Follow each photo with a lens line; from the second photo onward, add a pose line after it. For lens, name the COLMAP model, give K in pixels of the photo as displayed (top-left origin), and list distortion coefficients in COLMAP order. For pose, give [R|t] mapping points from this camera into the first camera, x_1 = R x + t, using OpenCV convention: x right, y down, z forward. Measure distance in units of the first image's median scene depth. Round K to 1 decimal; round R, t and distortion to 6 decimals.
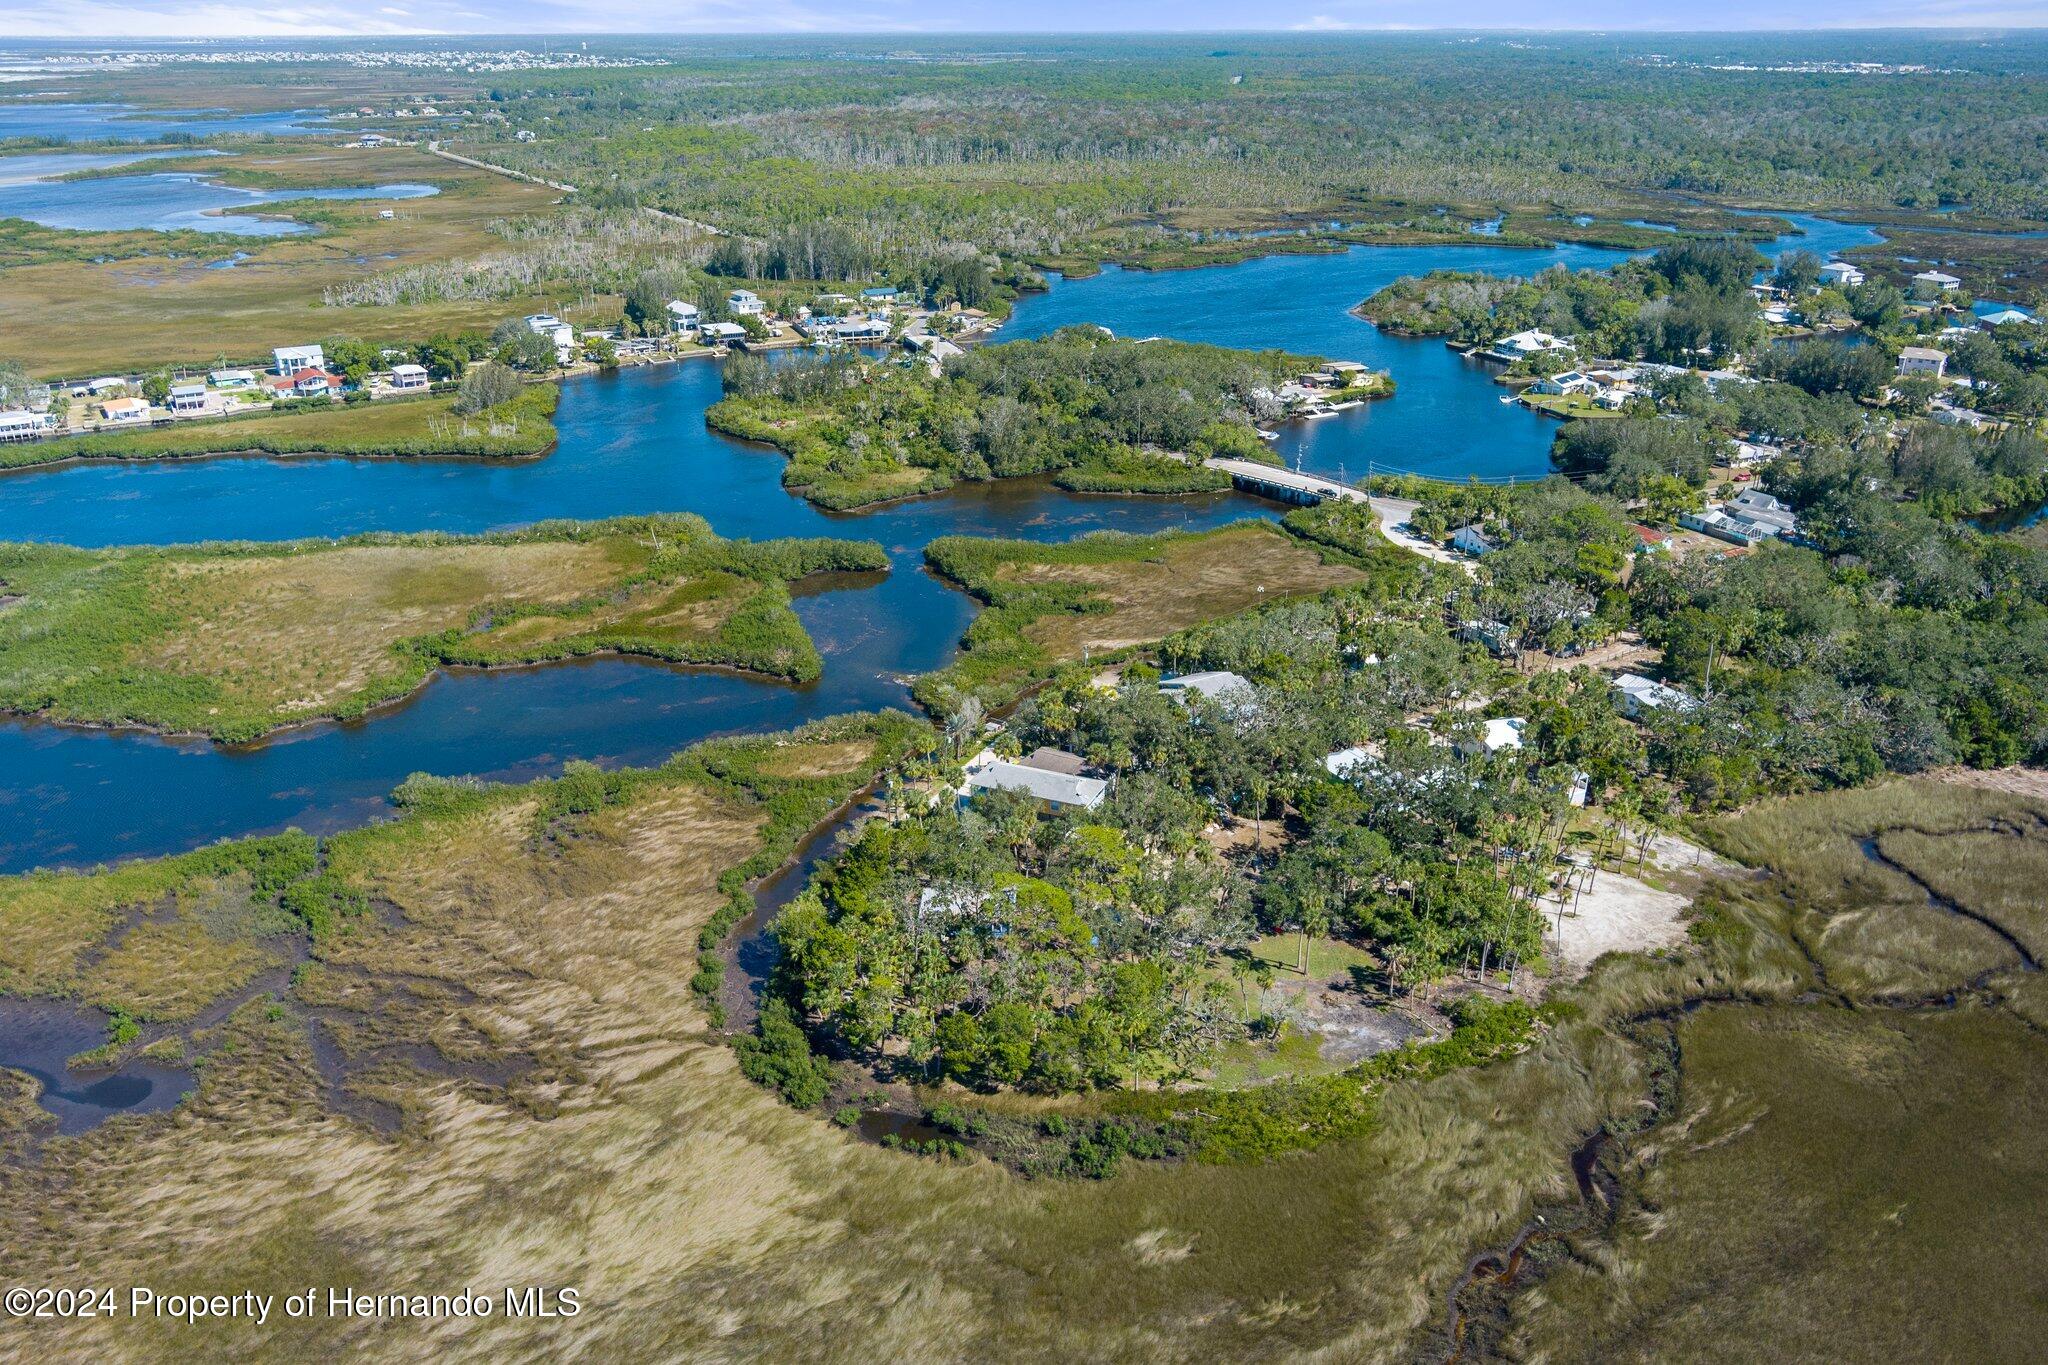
lens RADIAL K [[1629.0, 0, 1023.9], [0, 1629.0, 685.6], [0, 0, 1]] dist [-0.008521, 0.005927]
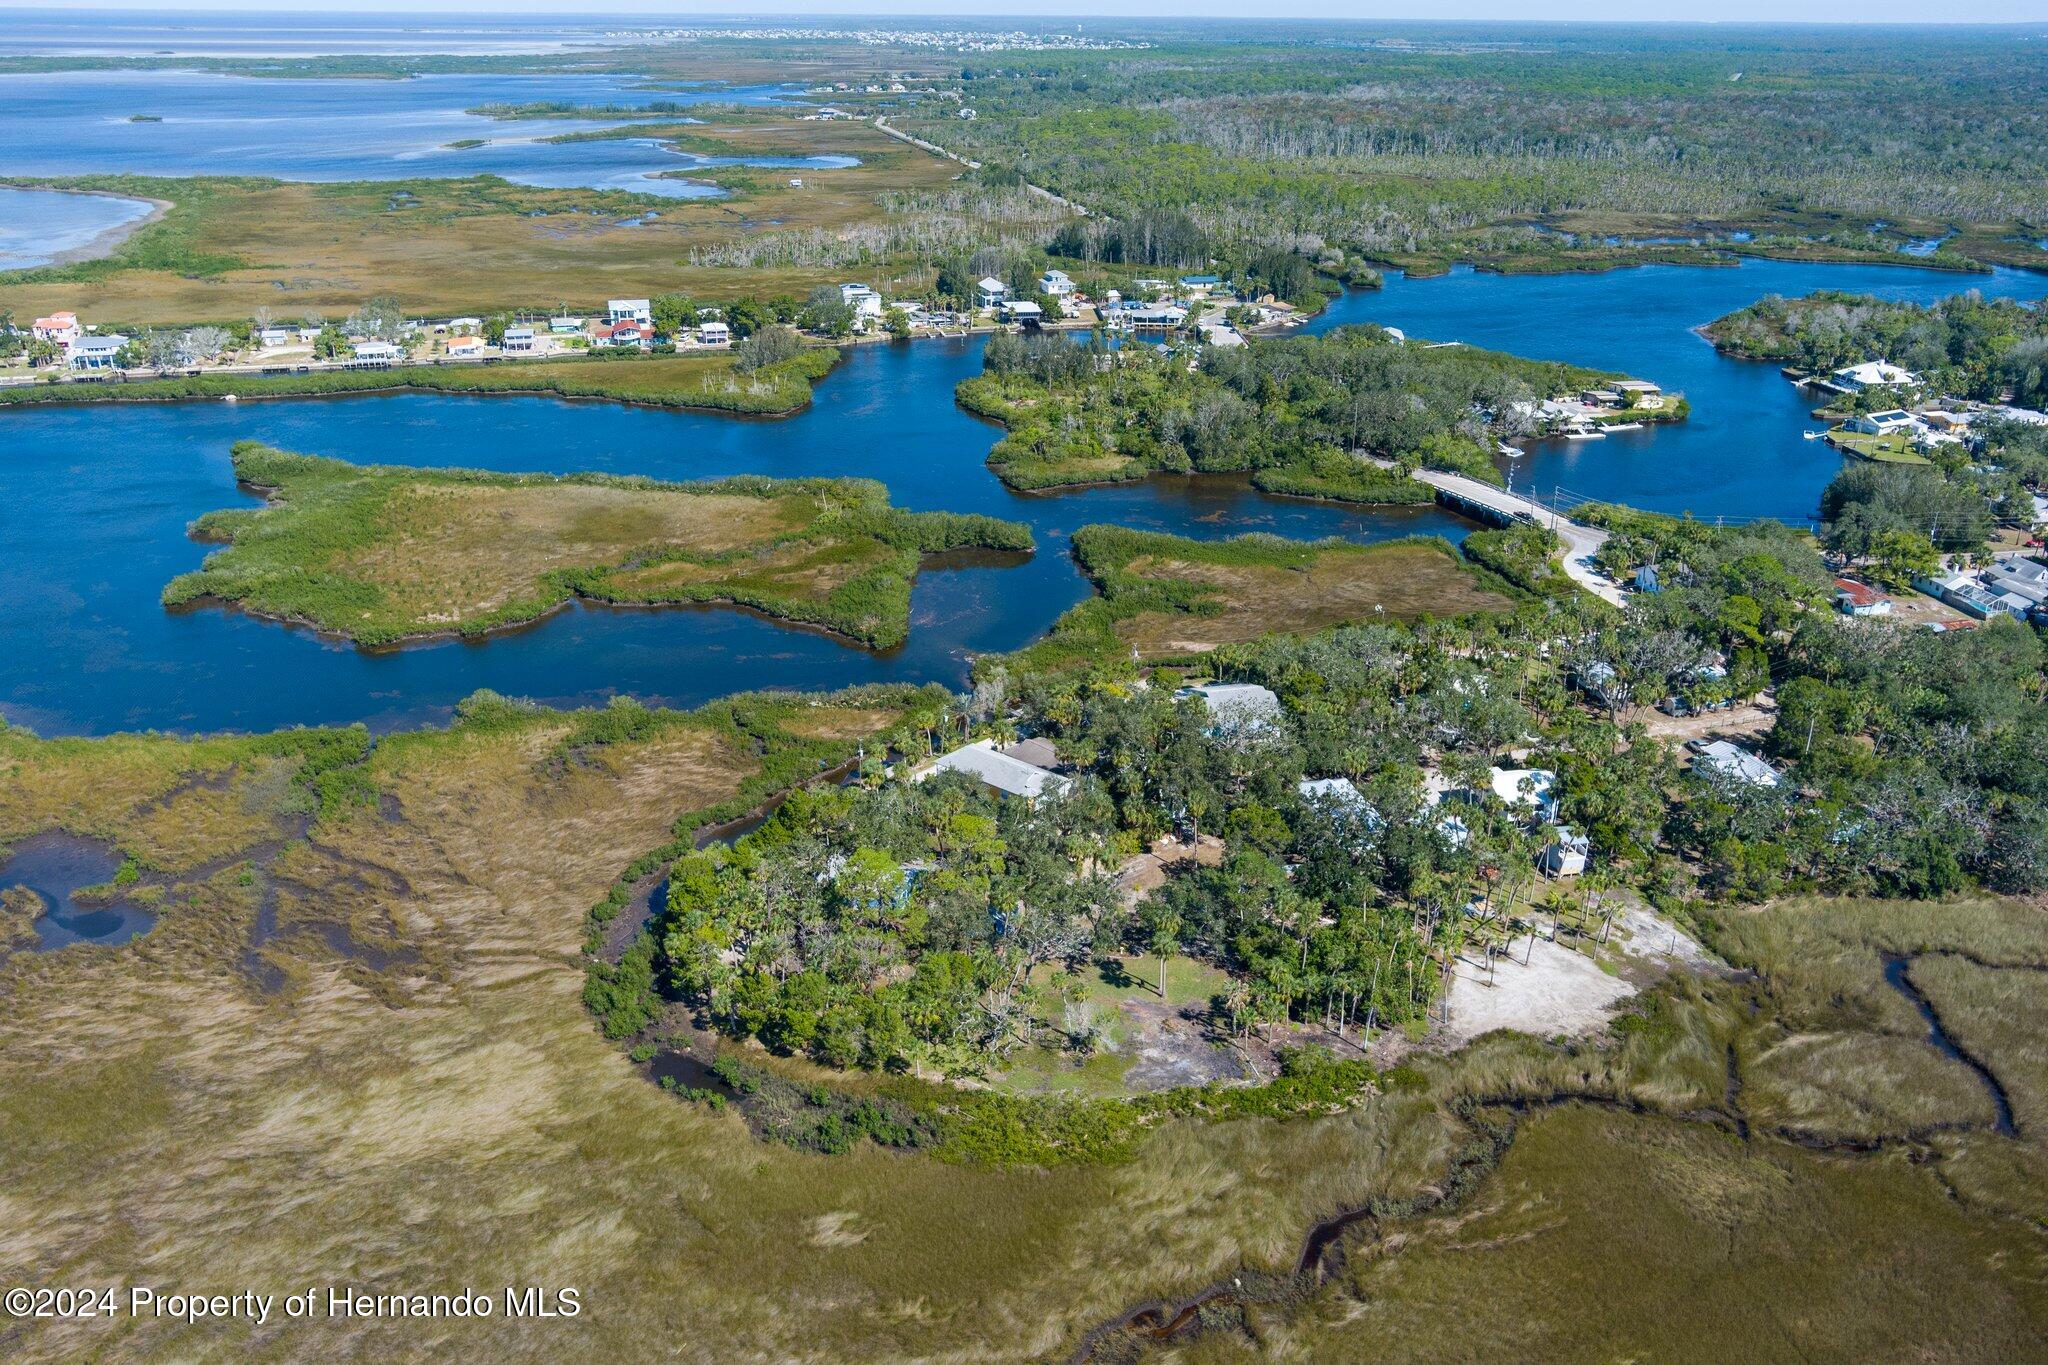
lens RADIAL K [[1629.0, 0, 1024.4], [0, 1629.0, 685.1], [0, 0, 1]] dist [-0.008521, 0.005927]
pose [[0.960413, 0.116854, -0.252887, 0.179729], [-0.114997, 0.993119, 0.022166, -0.010880], [0.253737, 0.007793, 0.967242, 0.022634]]
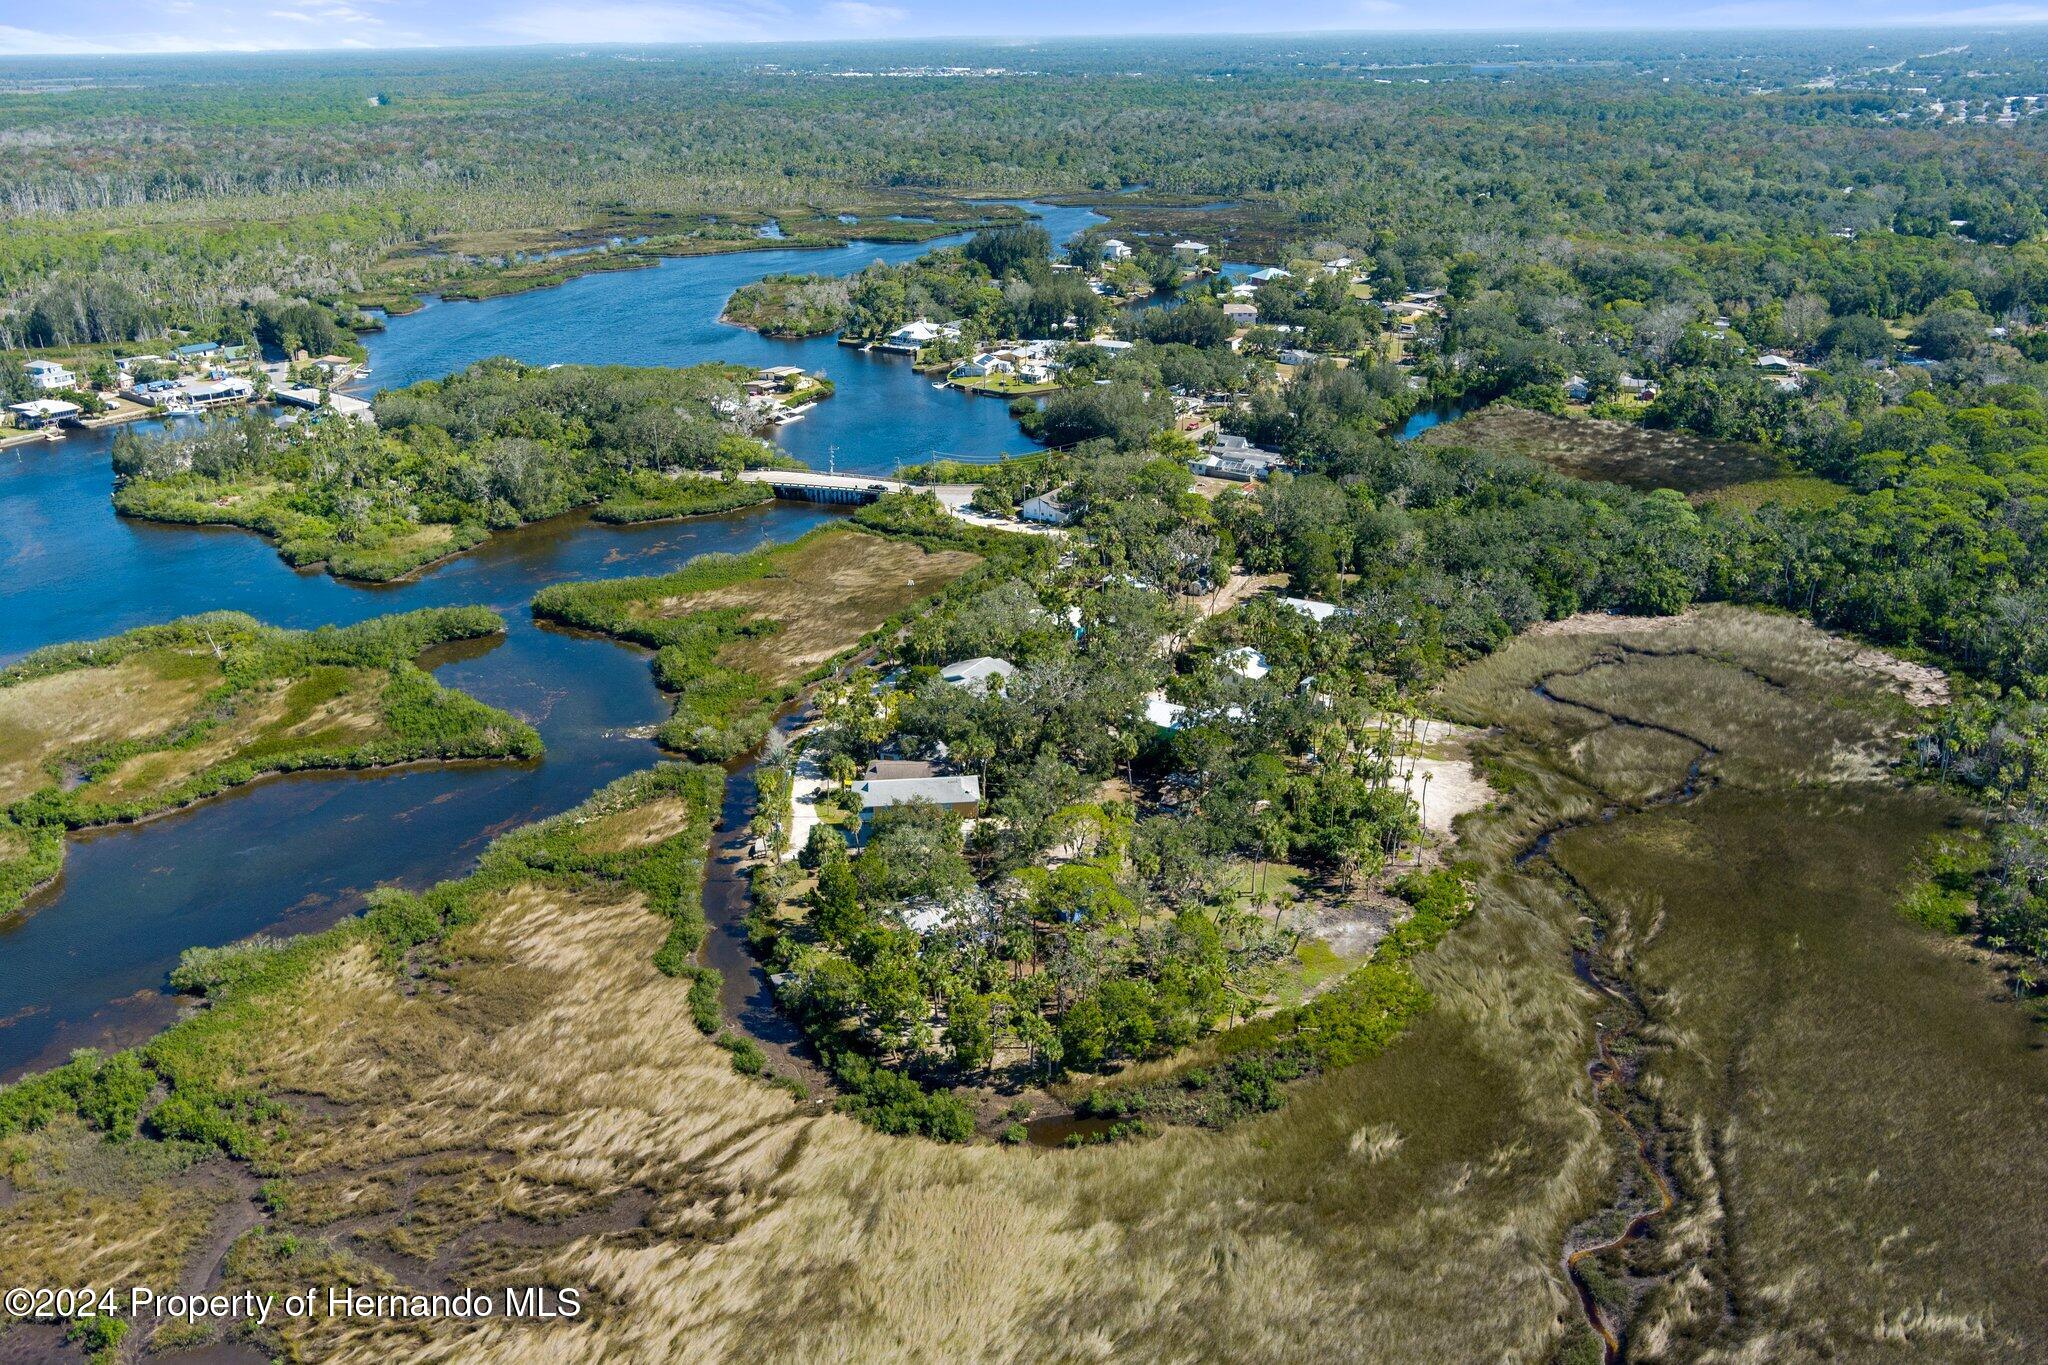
lens RADIAL K [[1629.0, 0, 1022.7], [0, 1629.0, 677.2], [0, 0, 1]] dist [-0.008521, 0.005927]
pose [[0.877029, -0.187721, 0.442246, -0.241605], [0.193083, 0.980616, 0.033336, -0.019800], [-0.439931, 0.056154, 0.896274, 0.045621]]
